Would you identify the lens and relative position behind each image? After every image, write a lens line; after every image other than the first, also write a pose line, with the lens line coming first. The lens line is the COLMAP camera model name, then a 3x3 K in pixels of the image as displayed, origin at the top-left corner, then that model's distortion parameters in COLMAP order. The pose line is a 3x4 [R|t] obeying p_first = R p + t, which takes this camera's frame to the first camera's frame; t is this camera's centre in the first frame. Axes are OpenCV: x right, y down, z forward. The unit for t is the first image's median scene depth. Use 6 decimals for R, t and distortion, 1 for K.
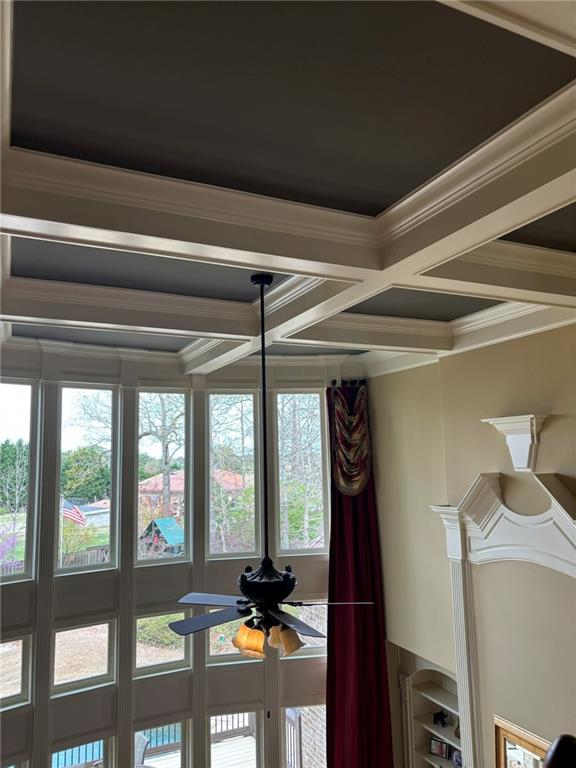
lens RADIAL K [[579.5, 0, 293.7], [0, 579.5, 382.6], [0, 0, 1]] dist [0.039924, -0.048501]
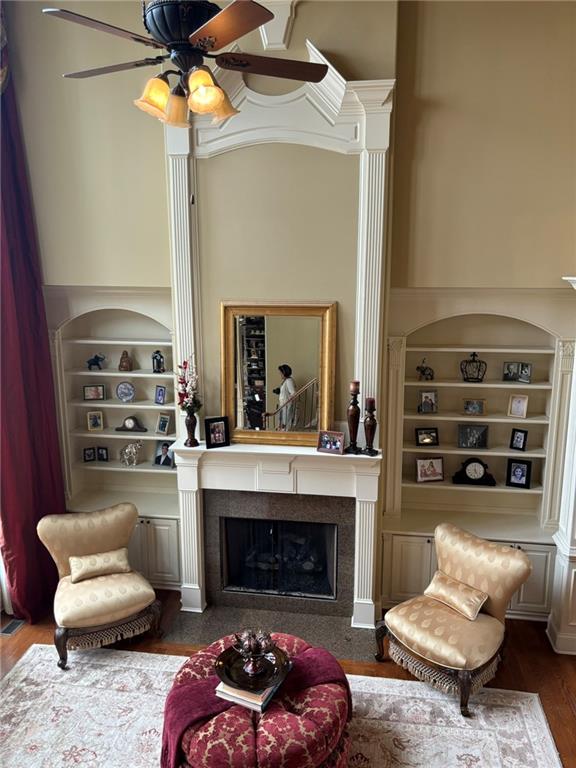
lens RADIAL K [[579.5, 0, 288.4], [0, 579.5, 387.4], [0, 0, 1]] dist [0.039924, -0.048501]
pose [[0.556920, -0.146187, 0.817600, -0.452118], [-0.121180, 0.959553, 0.254112, 0.408883], [-0.821678, -0.240597, 0.516680, 0.288703]]
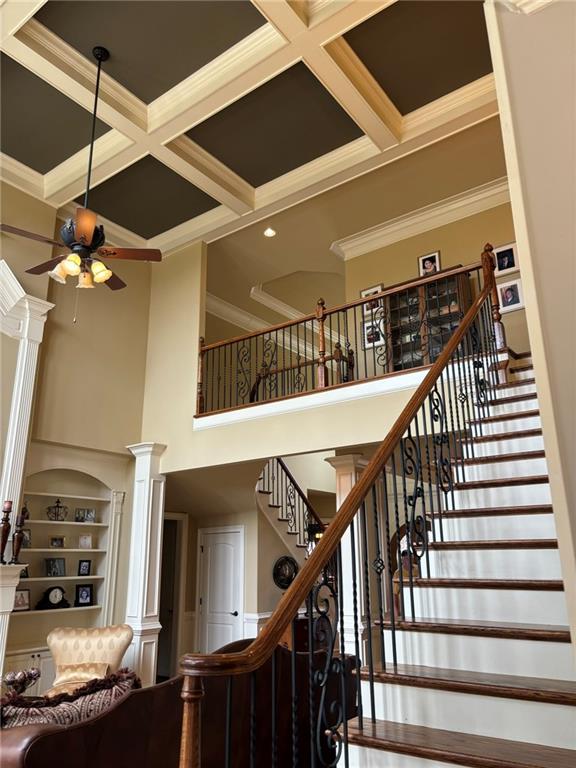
lens RADIAL K [[579.5, 0, 283.0], [0, 579.5, 380.7], [0, 0, 1]] dist [0.039924, -0.048501]
pose [[-0.455422, 0.278450, 0.845610, -0.934520], [-0.105617, 0.926224, -0.361877, 0.771595], [-0.883988, -0.254117, -0.392414, 0.729410]]
